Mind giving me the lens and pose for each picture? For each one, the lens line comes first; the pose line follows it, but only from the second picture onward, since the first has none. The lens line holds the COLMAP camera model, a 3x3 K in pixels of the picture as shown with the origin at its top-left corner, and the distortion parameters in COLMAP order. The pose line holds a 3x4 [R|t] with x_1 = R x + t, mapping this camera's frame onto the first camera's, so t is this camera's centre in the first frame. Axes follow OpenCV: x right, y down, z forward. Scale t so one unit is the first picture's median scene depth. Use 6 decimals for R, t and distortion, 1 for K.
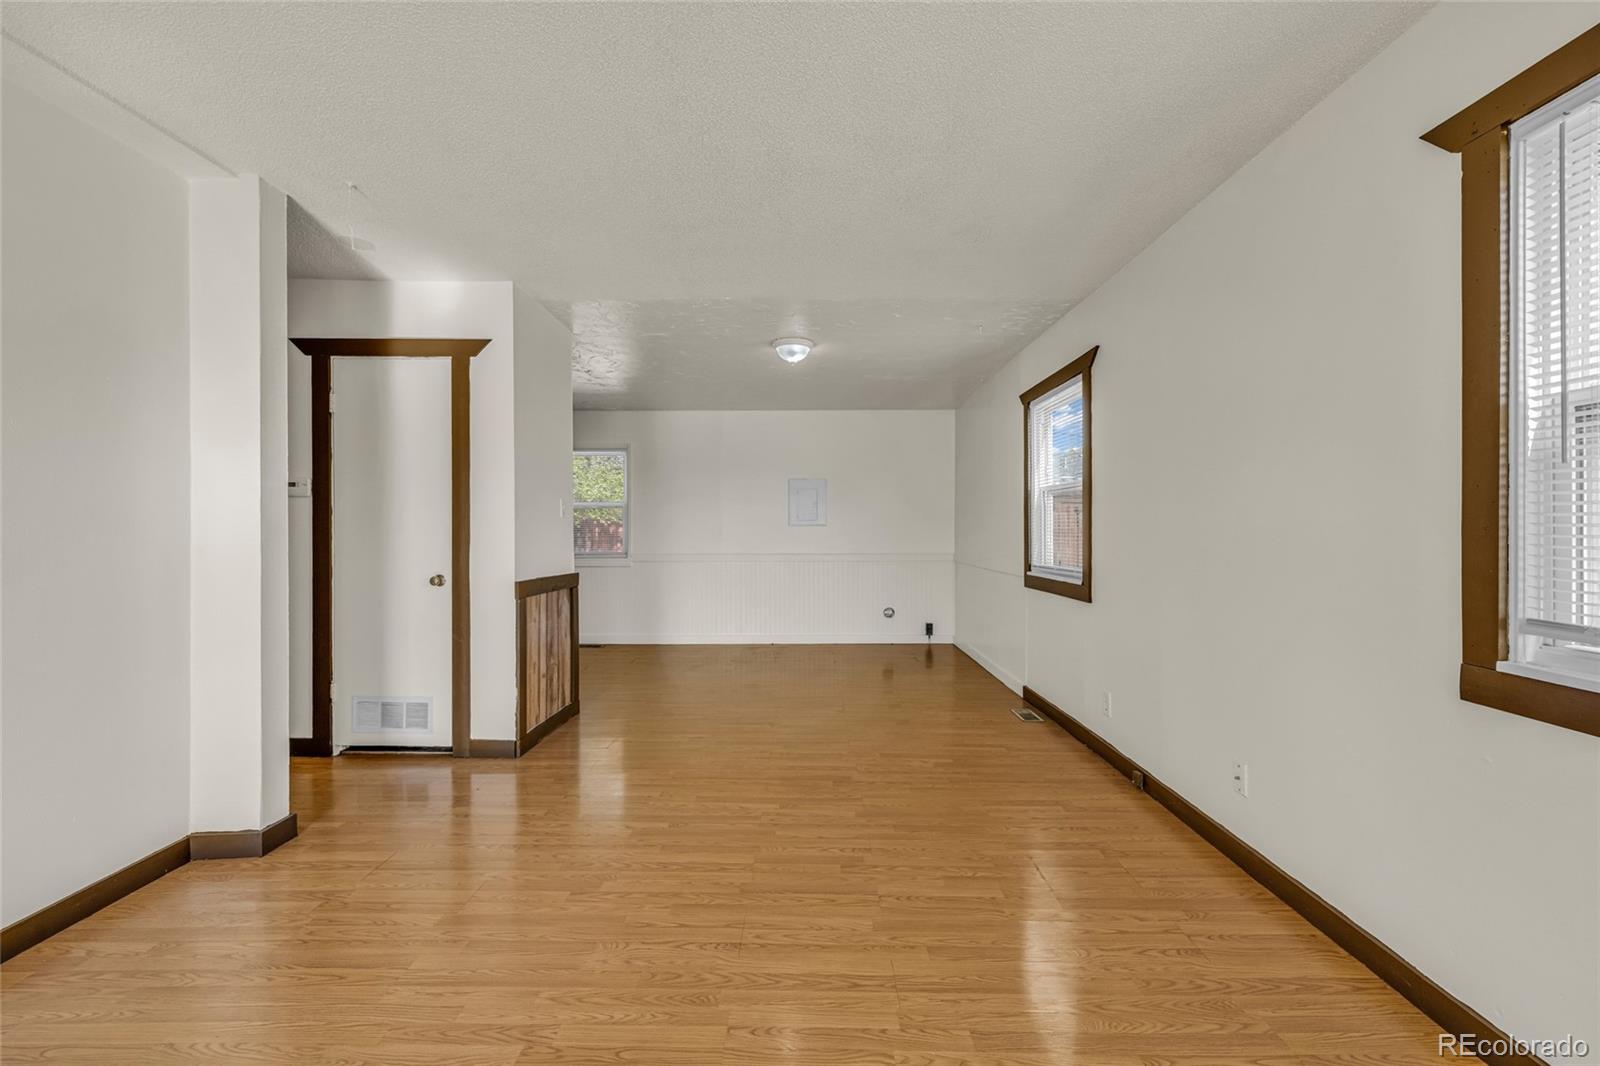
lens RADIAL K [[678.4, 0, 802.2], [0, 678.4, 528.0], [0, 0, 1]] dist [0.004527, -0.002068]
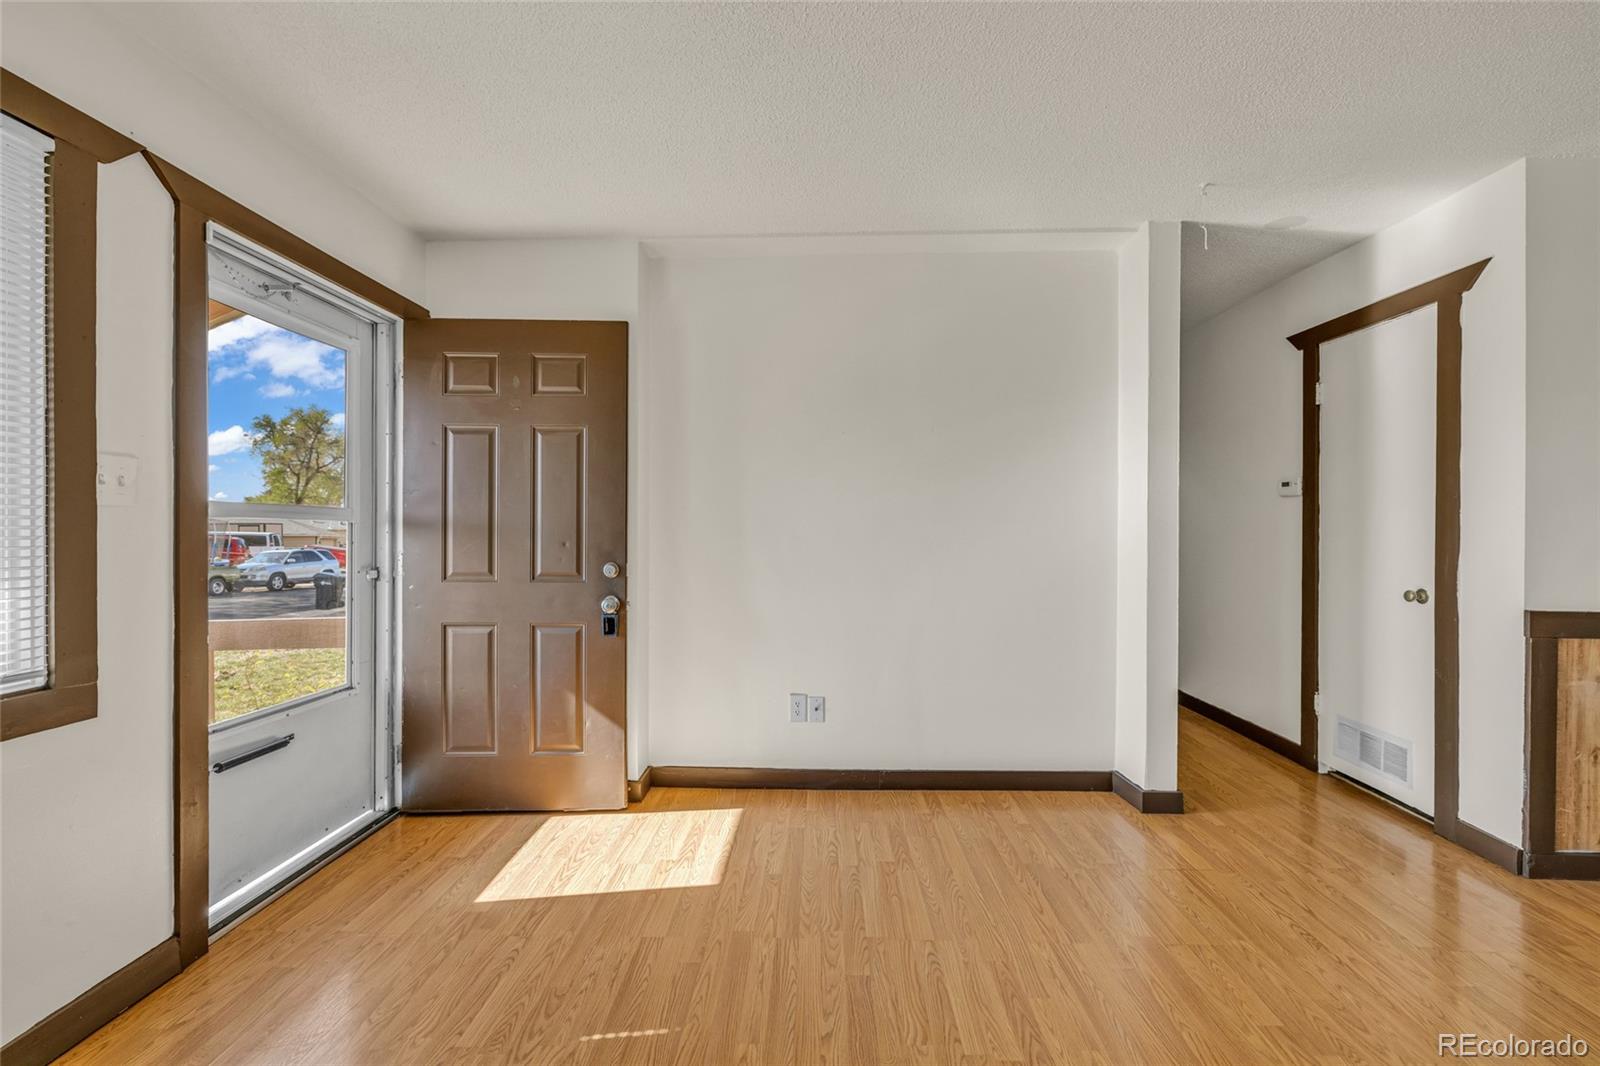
lens RADIAL K [[678.4, 0, 814.1], [0, 678.4, 528.3], [0, 0, 1]] dist [0.004527, -0.002068]
pose [[-0.011551, 0.001967, -0.999931, 0.247593], [-0.005371, 0.999984, 0.002029, 0.001870], [0.999919, 0.005394, -0.011540, 0.314180]]
